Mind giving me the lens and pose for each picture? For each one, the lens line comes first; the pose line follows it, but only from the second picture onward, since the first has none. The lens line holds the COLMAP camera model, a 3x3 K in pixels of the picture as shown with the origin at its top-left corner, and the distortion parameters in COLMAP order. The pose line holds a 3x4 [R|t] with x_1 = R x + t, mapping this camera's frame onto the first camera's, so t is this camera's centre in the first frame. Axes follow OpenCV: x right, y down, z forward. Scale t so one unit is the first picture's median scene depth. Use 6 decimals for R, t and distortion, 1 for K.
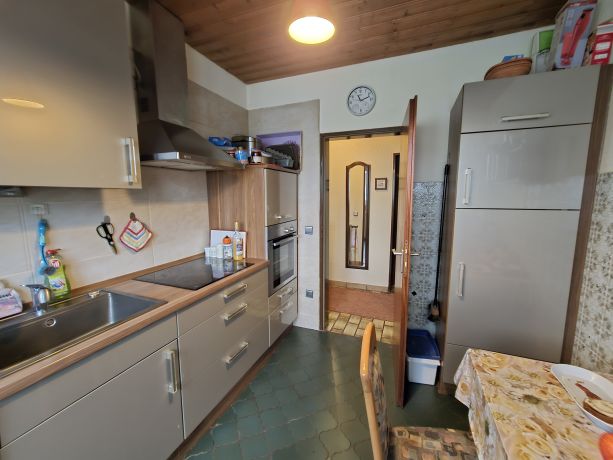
lens RADIAL K [[249.0, 0, 306.5], [0, 249.0, 230.0], [0, 0, 1]] dist [-0.002381, 0.000506]
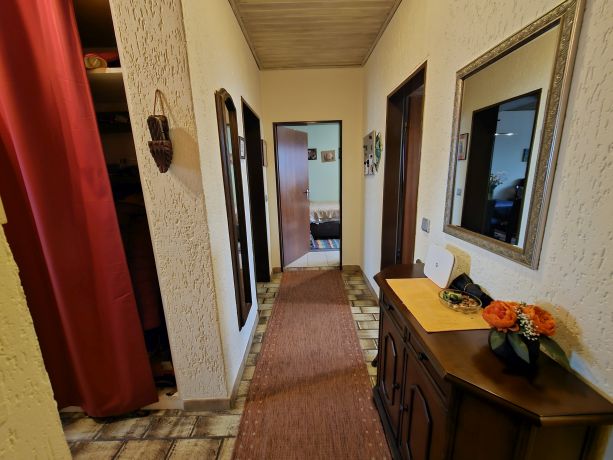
lens RADIAL K [[249.0, 0, 306.5], [0, 249.0, 230.0], [0, 0, 1]] dist [-0.002381, 0.000506]
pose [[-0.381365, -0.191377, 0.904398, -0.329862], [0.151706, 0.952116, 0.265445, -0.159541], [-0.911892, 0.238434, -0.334070, 1.224398]]
